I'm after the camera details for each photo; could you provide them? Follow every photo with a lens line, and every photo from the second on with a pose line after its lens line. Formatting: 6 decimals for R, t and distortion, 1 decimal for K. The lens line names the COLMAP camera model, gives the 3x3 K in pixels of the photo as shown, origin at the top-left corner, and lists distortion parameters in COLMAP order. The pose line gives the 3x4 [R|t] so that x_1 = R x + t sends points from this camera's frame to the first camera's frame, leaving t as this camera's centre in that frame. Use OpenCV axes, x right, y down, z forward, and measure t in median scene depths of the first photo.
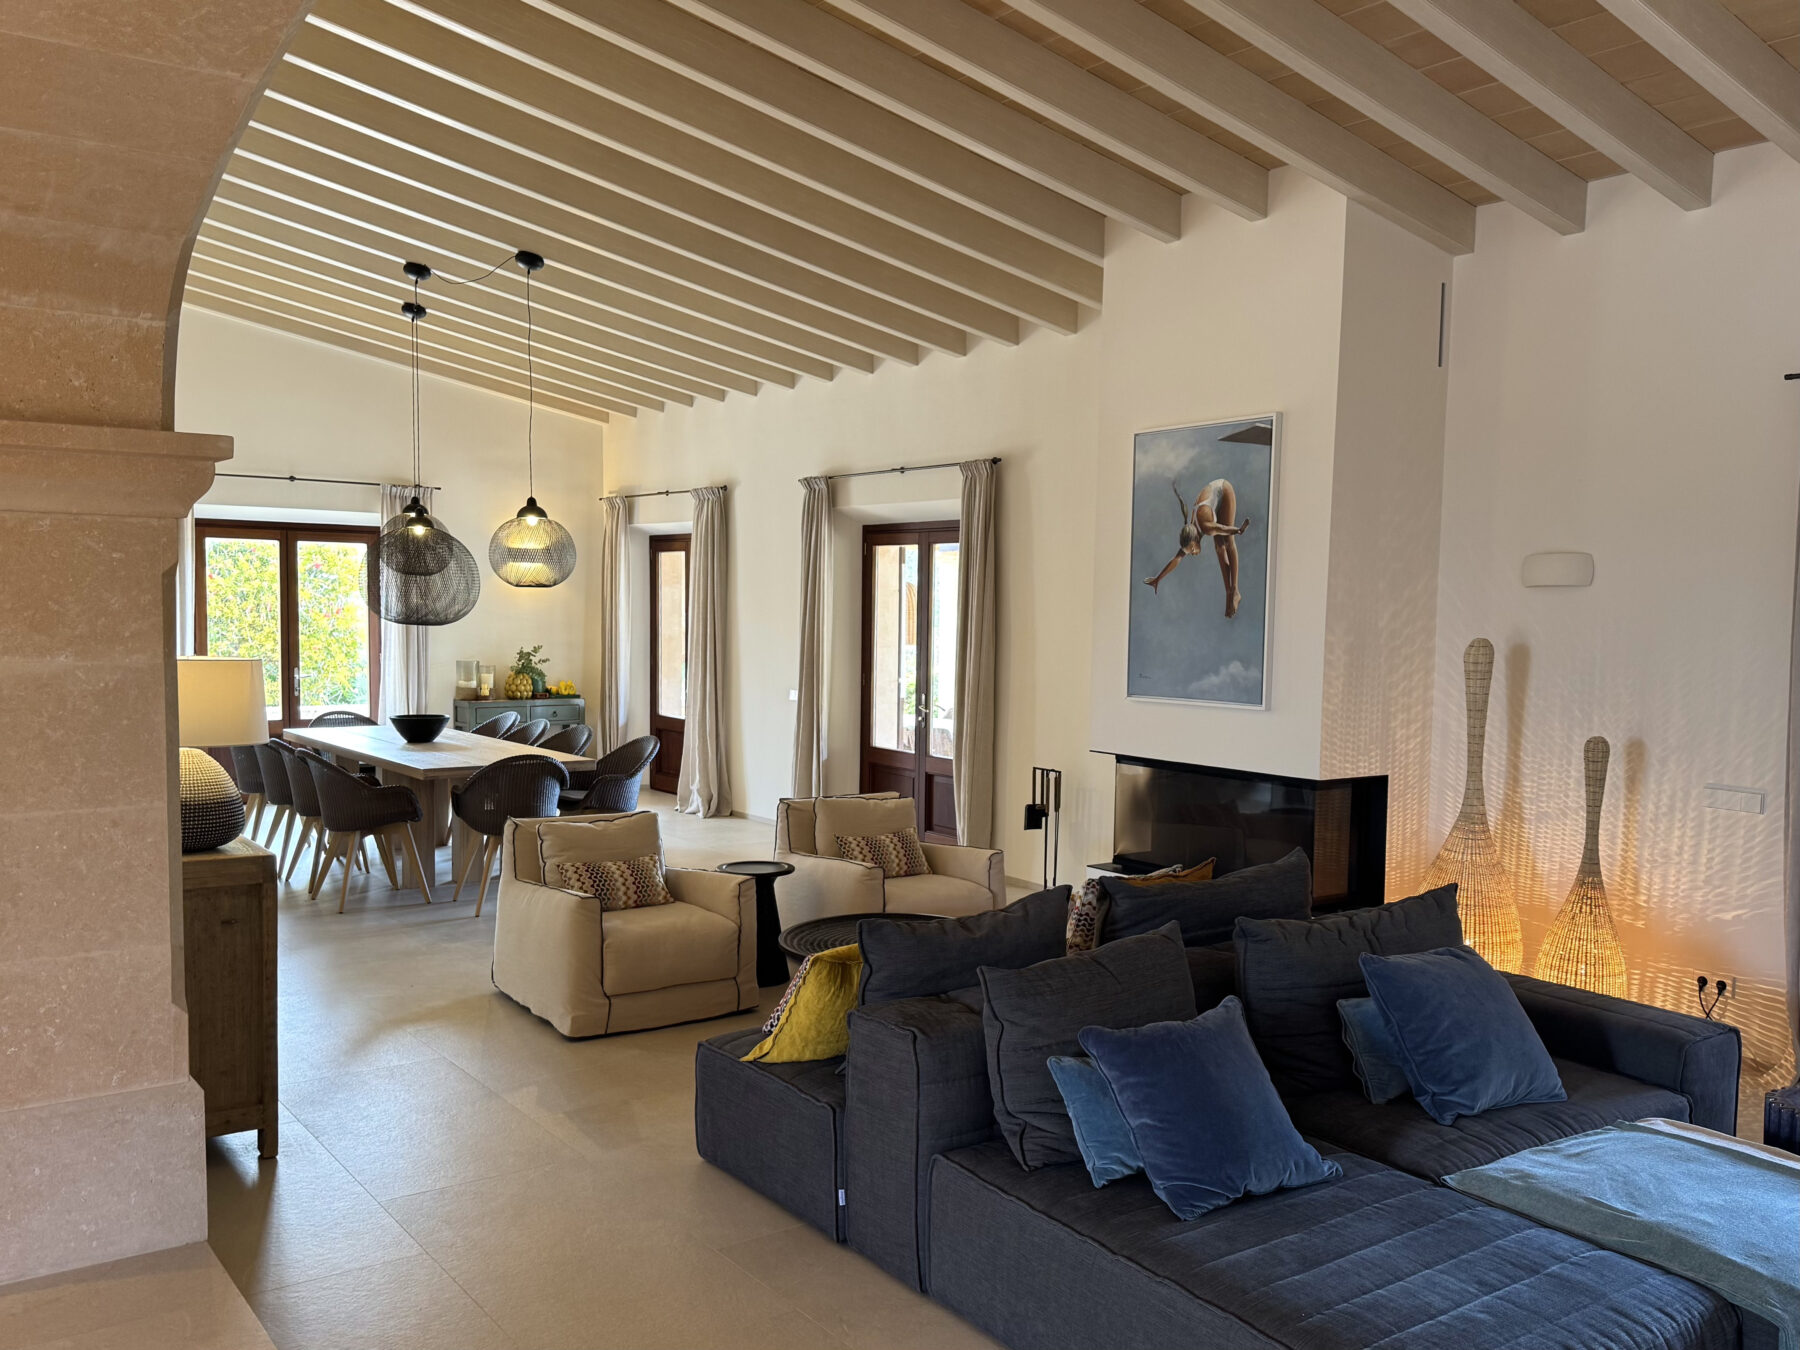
lens RADIAL K [[1373.9, 0, 897.4], [0, 1373.9, 698.0], [0, 0, 1]] dist [0.152850, -0.225828]
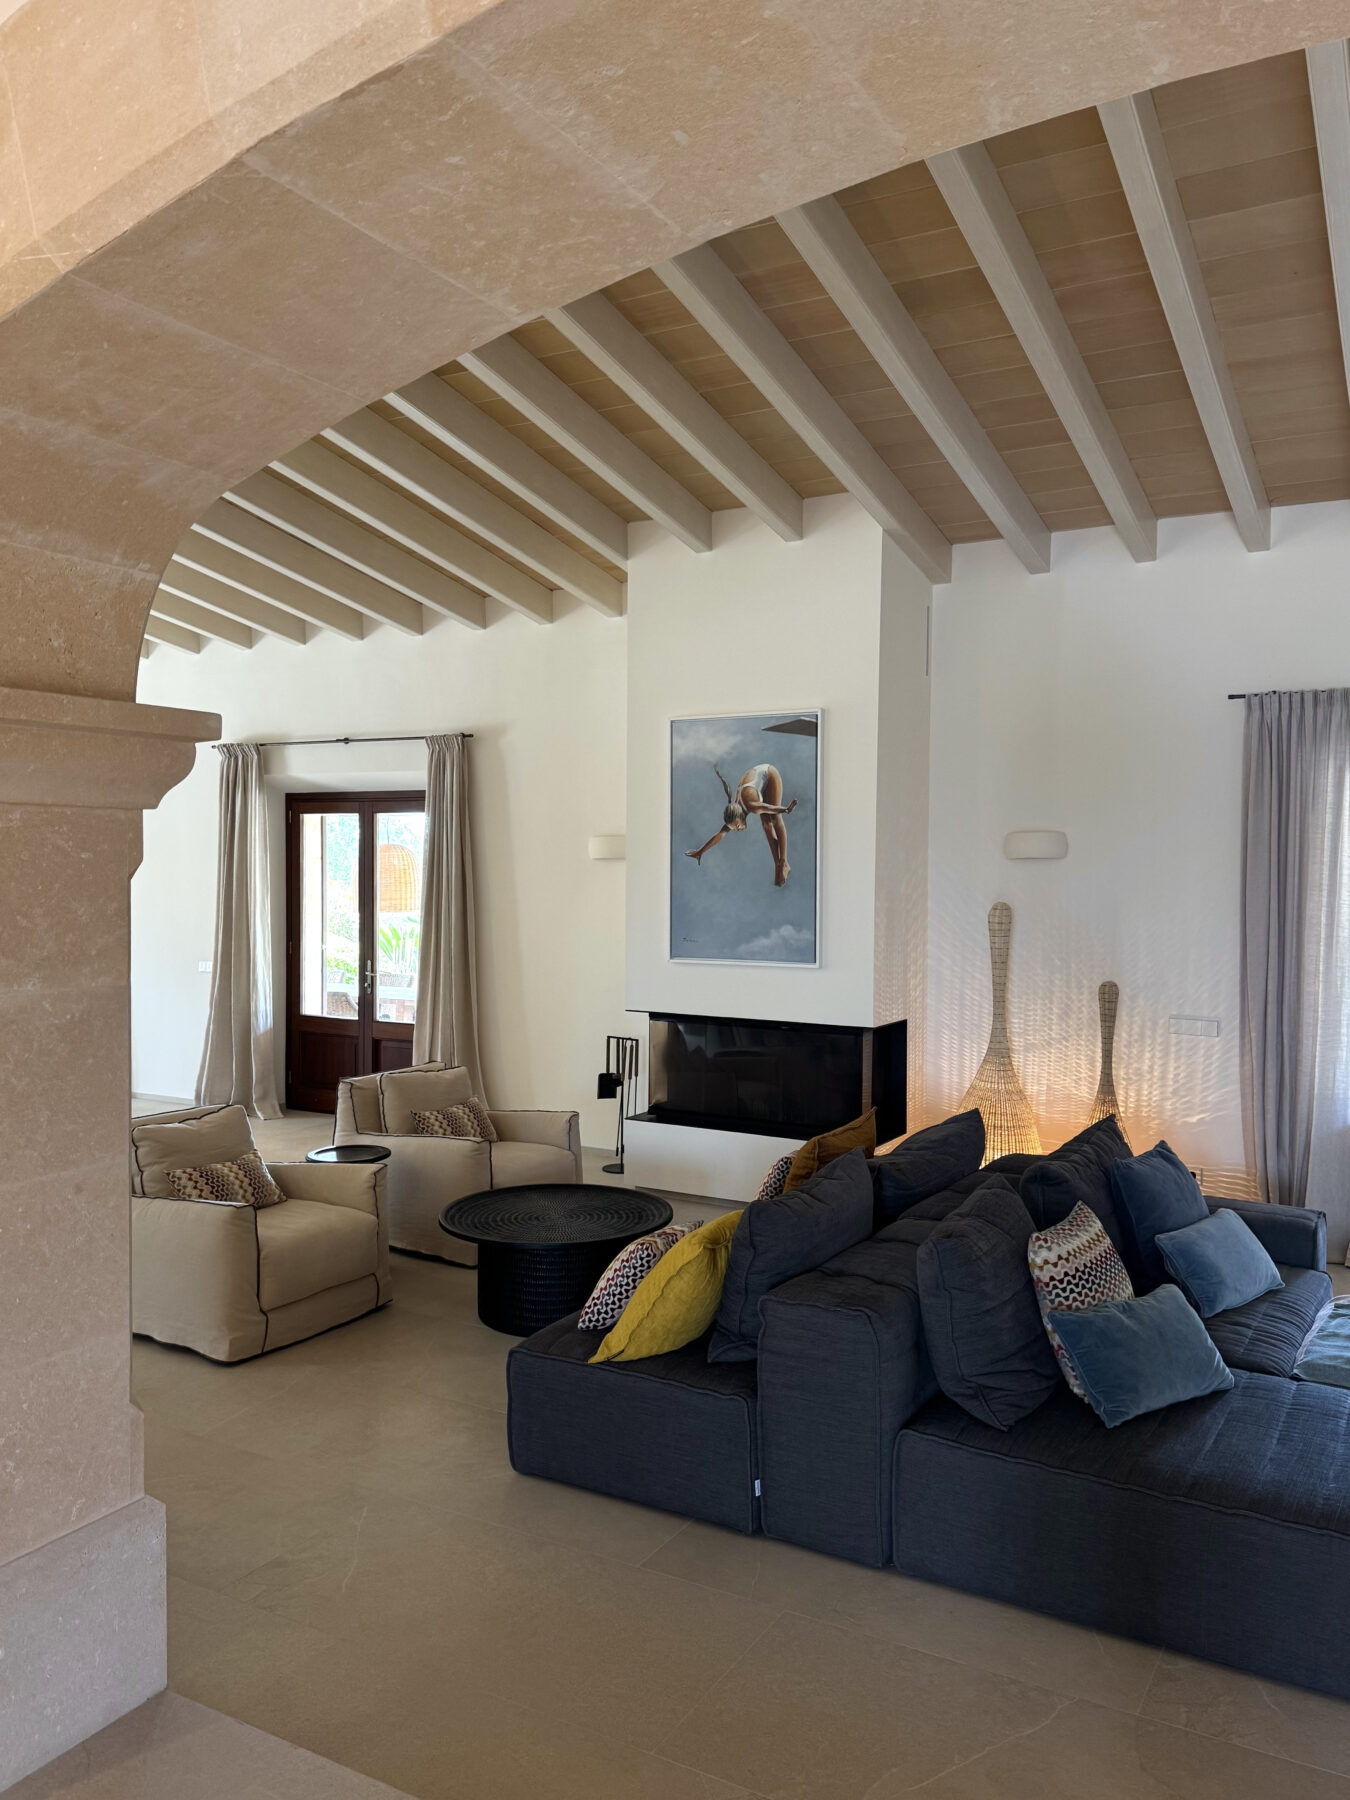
lens RADIAL K [[1263.2, 0, 675.0], [0, 1263.2, 900.0], [0, 0, 1]] dist [0.130015, -0.173045]
pose [[0.927716, -0.020428, 0.372726, -0.219222], [0.034830, 0.998883, -0.031945, -0.017085], [-0.371657, 0.042618, 0.927391, 0.079027]]
